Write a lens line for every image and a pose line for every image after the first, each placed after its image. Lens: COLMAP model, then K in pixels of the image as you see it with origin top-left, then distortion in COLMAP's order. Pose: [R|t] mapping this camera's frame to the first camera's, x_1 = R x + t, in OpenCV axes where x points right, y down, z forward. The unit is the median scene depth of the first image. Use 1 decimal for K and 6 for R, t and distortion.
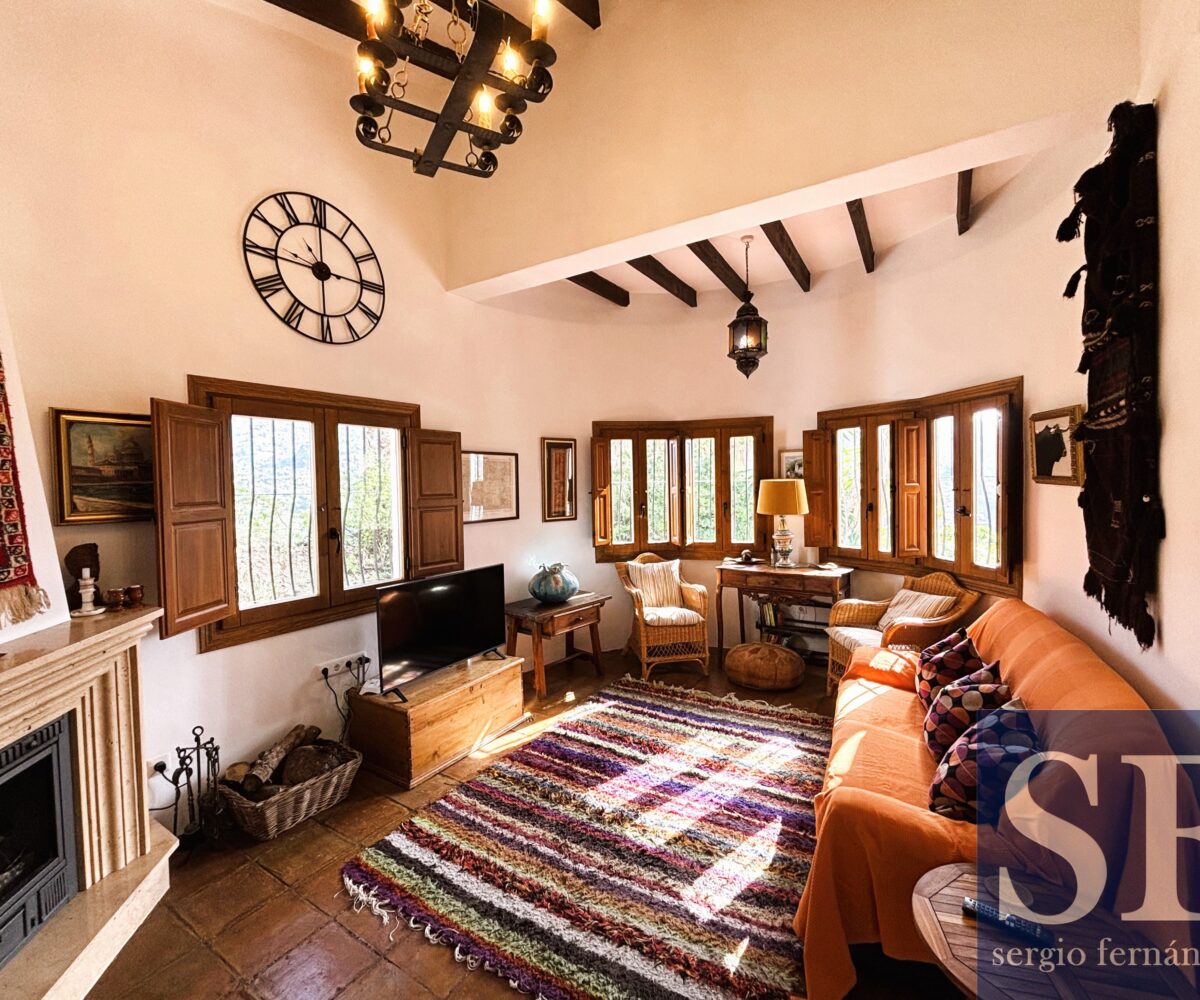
lens RADIAL K [[531.0, 0, 592.6], [0, 531.0, 497.0], [0, 0, 1]] dist [-0.007169, 0.000963]
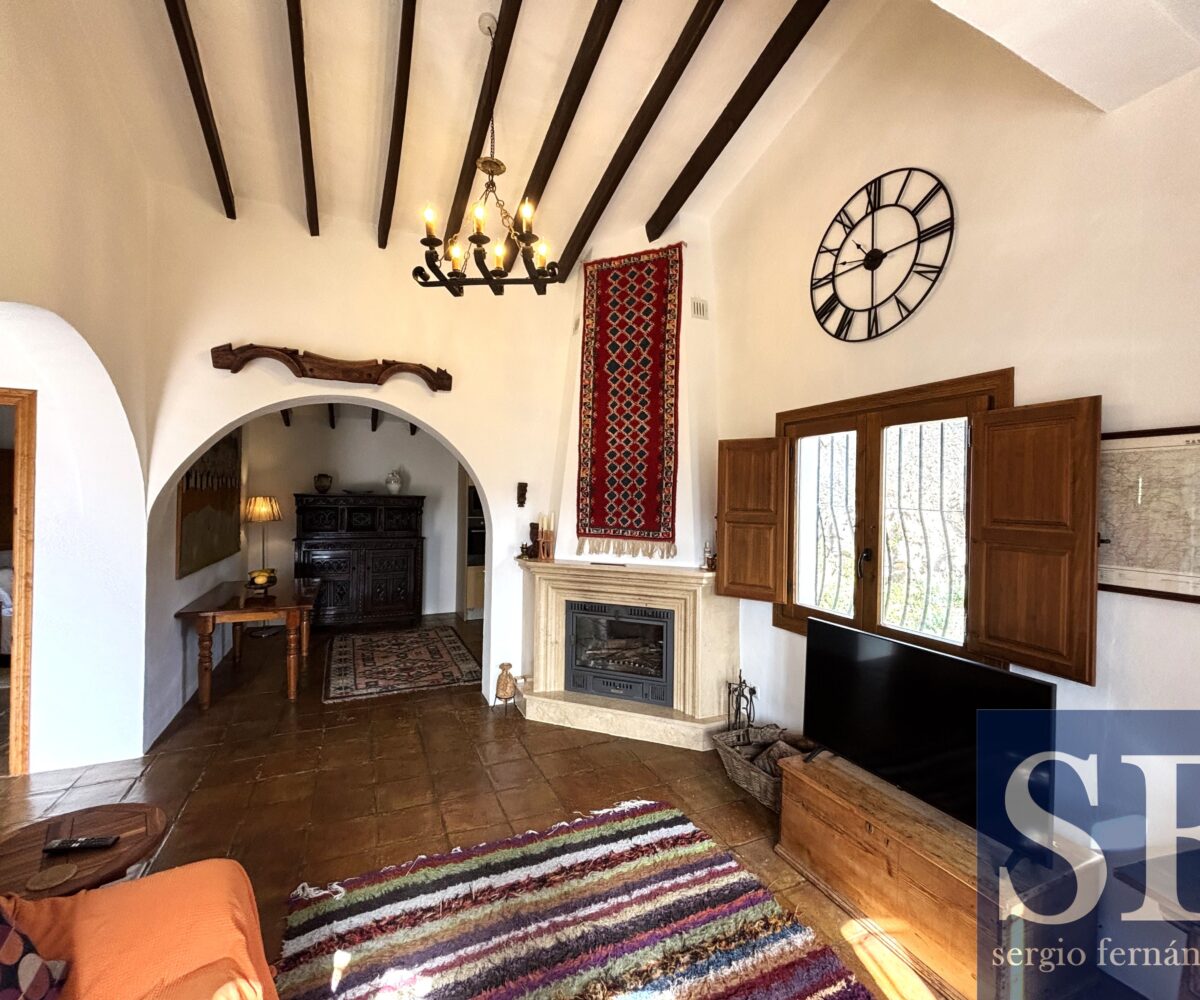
lens RADIAL K [[531.0, 0, 600.2], [0, 531.0, 496.8], [0, 0, 1]] dist [-0.007169, 0.000963]
pose [[-0.526221, 0.007877, -0.850311, 0.516955], [-0.034841, 0.998918, 0.030816, -0.040255], [0.849634, 0.045842, -0.525377, 1.150927]]
